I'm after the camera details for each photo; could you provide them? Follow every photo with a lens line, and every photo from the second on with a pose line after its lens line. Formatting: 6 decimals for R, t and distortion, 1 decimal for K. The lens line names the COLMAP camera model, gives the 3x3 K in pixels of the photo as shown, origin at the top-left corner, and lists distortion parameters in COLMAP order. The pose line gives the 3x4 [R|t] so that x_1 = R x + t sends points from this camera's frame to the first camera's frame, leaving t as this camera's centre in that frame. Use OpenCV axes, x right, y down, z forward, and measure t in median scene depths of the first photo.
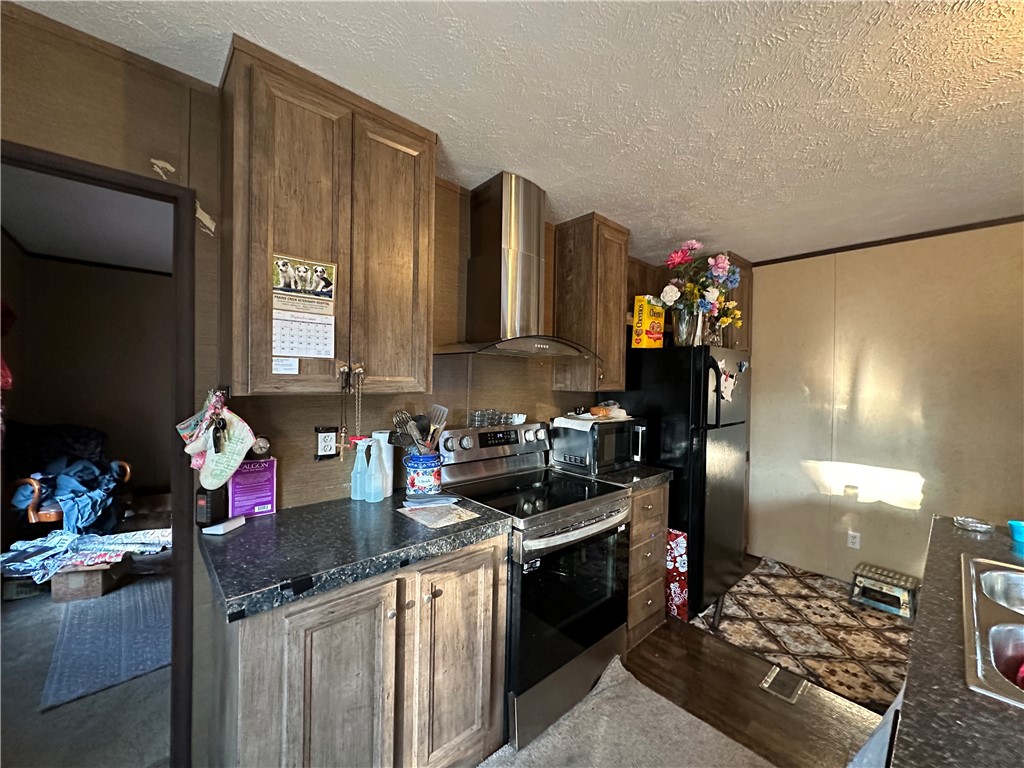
lens RADIAL K [[407.7, 0, 513.1], [0, 407.7, 382.6], [0, 0, 1]] dist [-0.001570, 0.000605]
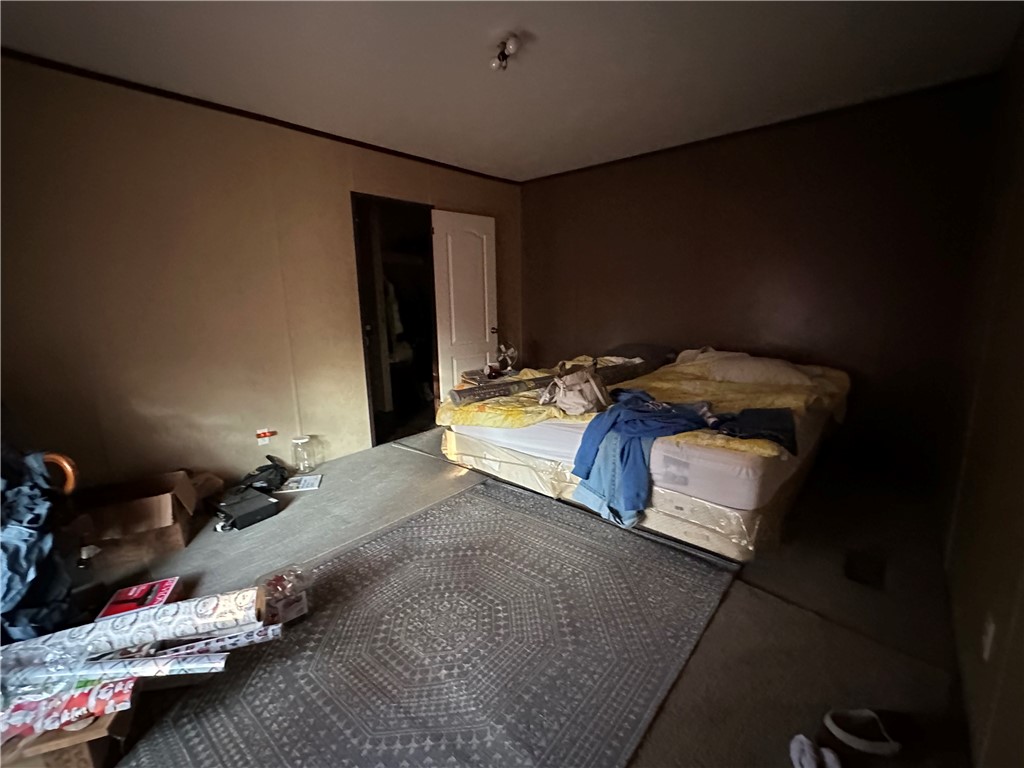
lens RADIAL K [[442.9, 0, 513.1], [0, 442.9, 382.6], [0, 0, 1]] dist [0.002330, 0.000519]
pose [[0.993406, -0.053917, 0.101183, -0.963243], [0.034410, 0.982048, 0.185465, 0.066963], [-0.109366, -0.180760, 0.977428, 0.915616]]
